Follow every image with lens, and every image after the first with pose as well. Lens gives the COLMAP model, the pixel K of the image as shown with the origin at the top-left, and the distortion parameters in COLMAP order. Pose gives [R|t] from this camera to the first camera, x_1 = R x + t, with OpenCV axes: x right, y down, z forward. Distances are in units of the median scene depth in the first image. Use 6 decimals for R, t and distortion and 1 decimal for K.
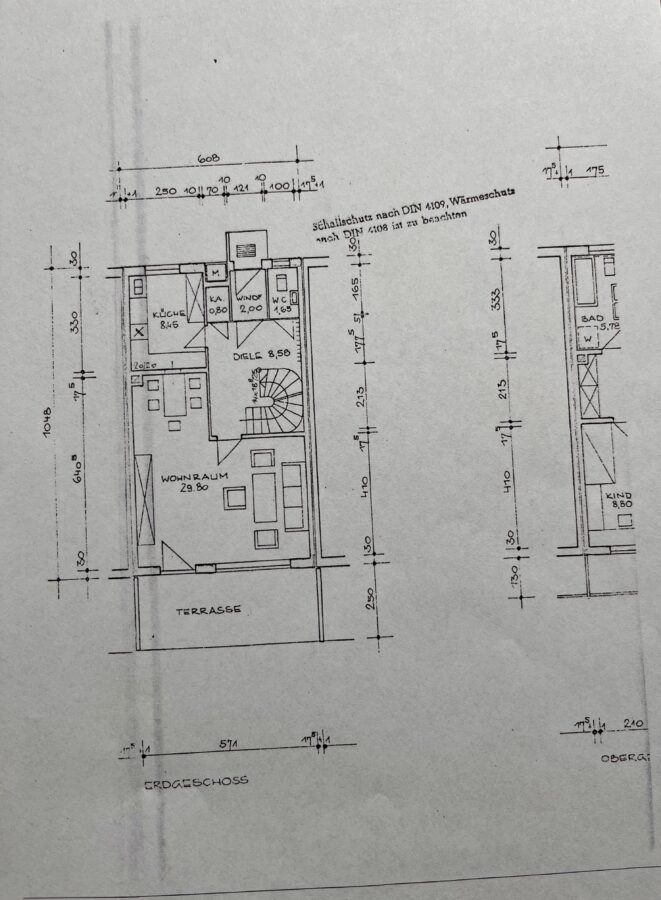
lens RADIAL K [[673.4, 0, 330.6], [0, 673.4, 427.2], [0, 0, 1]] dist [-0.012652, -0.004120]
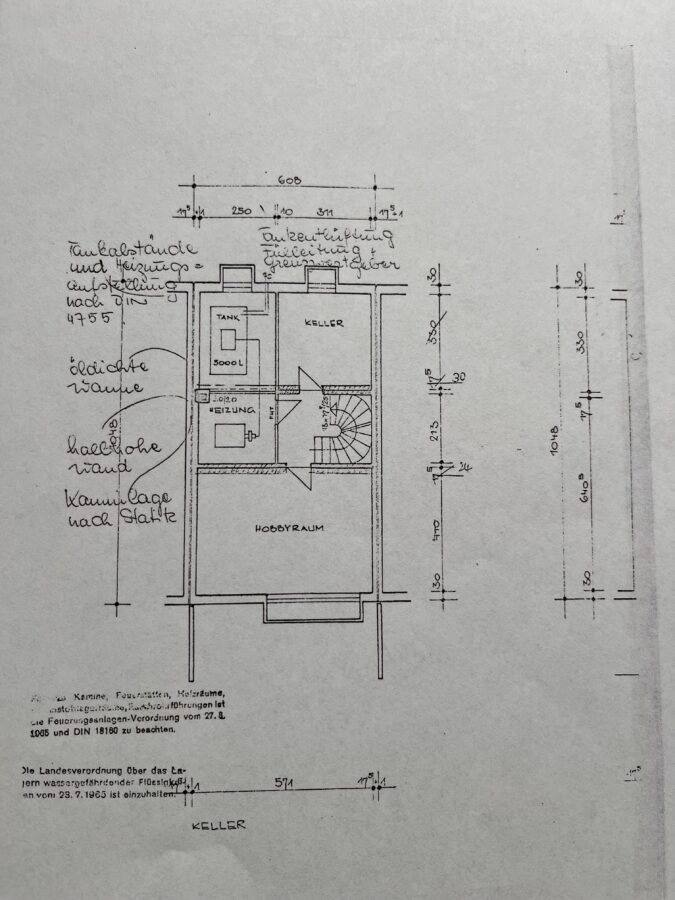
lens RADIAL K [[688.1, 0, 337.4], [0, 688.1, 450.0], [0, 0, 1]] dist [0.010878, 0.006618]
pose [[0.998143, 0.048610, 0.036701, -0.136293], [-0.048019, 0.998705, -0.016806, 0.006935], [-0.037470, 0.015013, 0.999185, -0.002127]]
